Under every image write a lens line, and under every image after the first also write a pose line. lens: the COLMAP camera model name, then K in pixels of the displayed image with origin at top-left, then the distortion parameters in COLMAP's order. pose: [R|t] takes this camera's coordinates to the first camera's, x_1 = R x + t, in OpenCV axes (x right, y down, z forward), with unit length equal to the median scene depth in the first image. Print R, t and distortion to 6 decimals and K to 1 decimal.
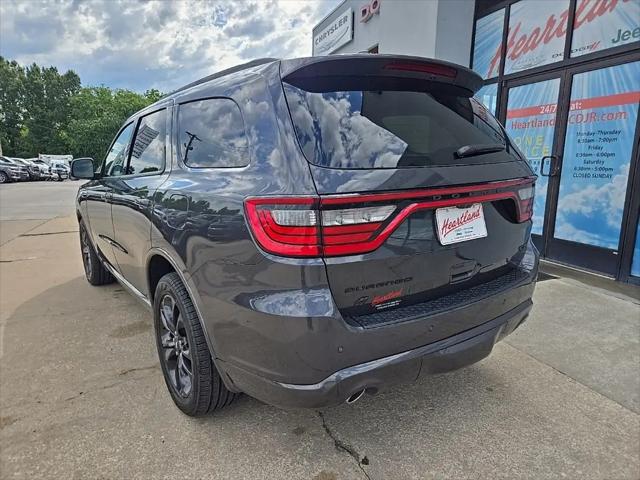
lens RADIAL K [[432.5, 0, 317.1], [0, 432.5, 241.8], [0, 0, 1]] dist [0.069386, -0.055029]
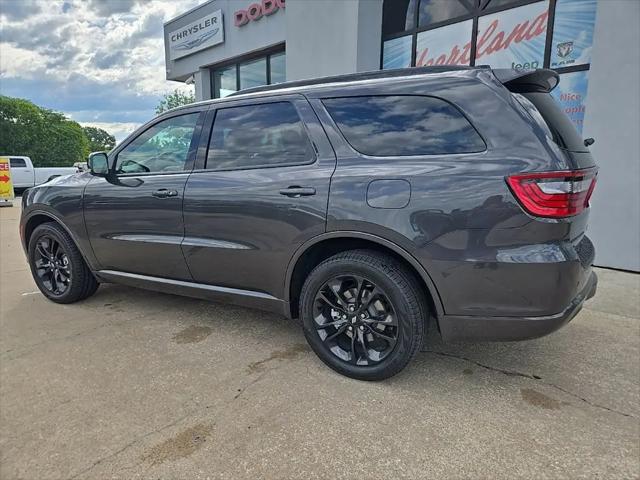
lens RADIAL K [[430.7, 0, 320.0], [0, 430.7, 240.0], [0, 0, 1]] dist [0.071119, -0.051319]
pose [[0.905102, -0.073711, 0.418756, -0.431133], [0.079181, 0.996851, 0.004327, 0.013642], [-0.417757, 0.029241, 0.908088, 0.027327]]
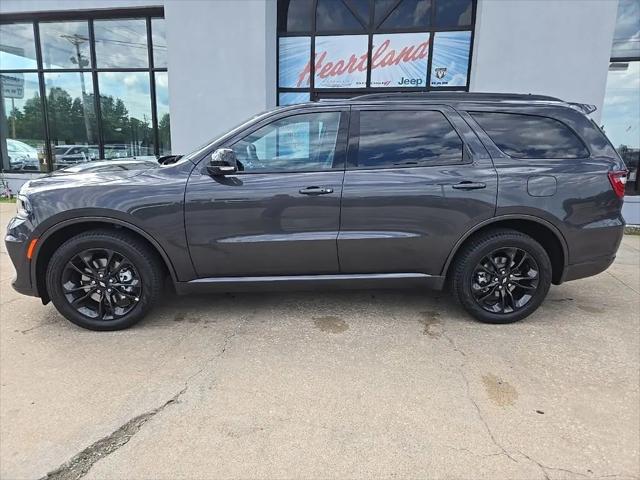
lens RADIAL K [[430.7, 0, 320.0], [0, 430.7, 240.0], [0, 0, 1]] dist [0.071119, -0.051319]
pose [[0.504560, -0.163409, 0.847772, -0.956512], [0.138178, 0.984552, 0.107536, -0.072039], [-0.852248, 0.062885, 0.519345, 0.392896]]
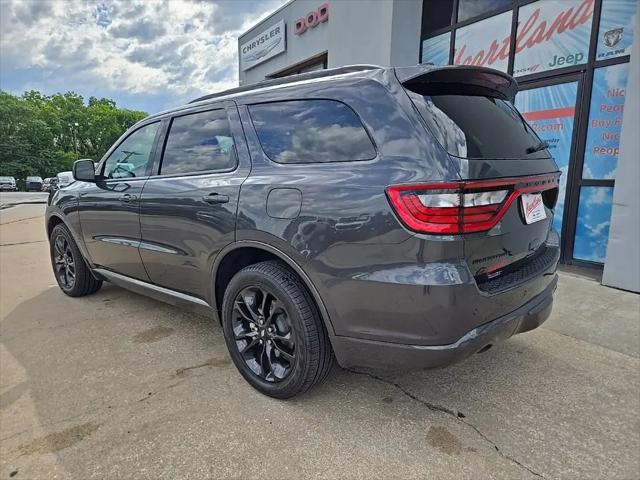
lens RADIAL K [[432.5, 0, 317.1], [0, 432.5, 241.8], [0, 0, 1]] dist [0.069386, -0.055029]
pose [[0.975782, -0.035863, 0.215787, -0.212505], [0.040353, 0.999050, -0.016440, 0.020533], [-0.214993, 0.024750, 0.976302, -0.024849]]
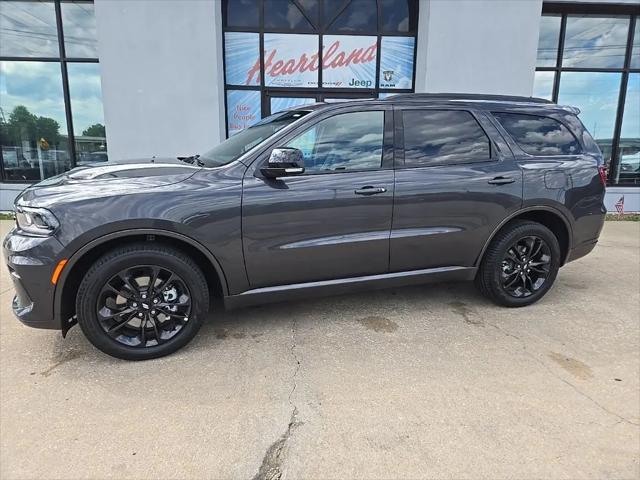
lens RADIAL K [[430.7, 0, 320.0], [0, 430.7, 240.0], [0, 0, 1]] dist [0.071119, -0.051319]
pose [[0.266549, -0.187378, 0.945432, -1.043060], [0.167639, 0.974982, 0.145972, -0.113153], [-0.949130, 0.119583, 0.291293, 0.638747]]
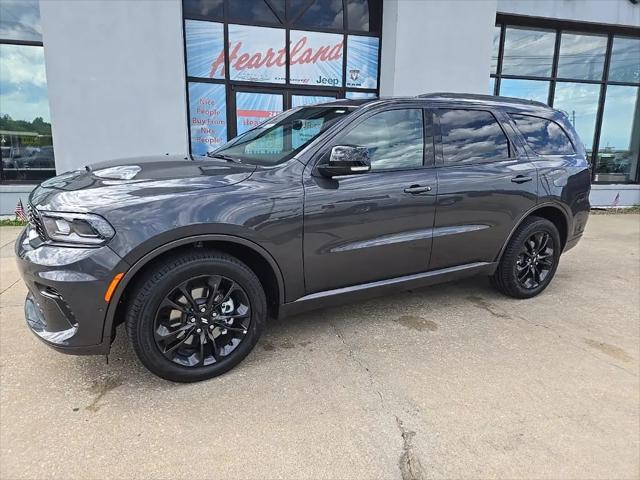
lens RADIAL K [[430.7, 0, 320.0], [0, 430.7, 240.0], [0, 0, 1]] dist [0.071119, -0.051319]
pose [[0.075126, -0.196090, 0.977704, -1.051266], [0.165351, 0.969351, 0.181709, -0.147902], [-0.983369, 0.148013, 0.105247, 0.843417]]
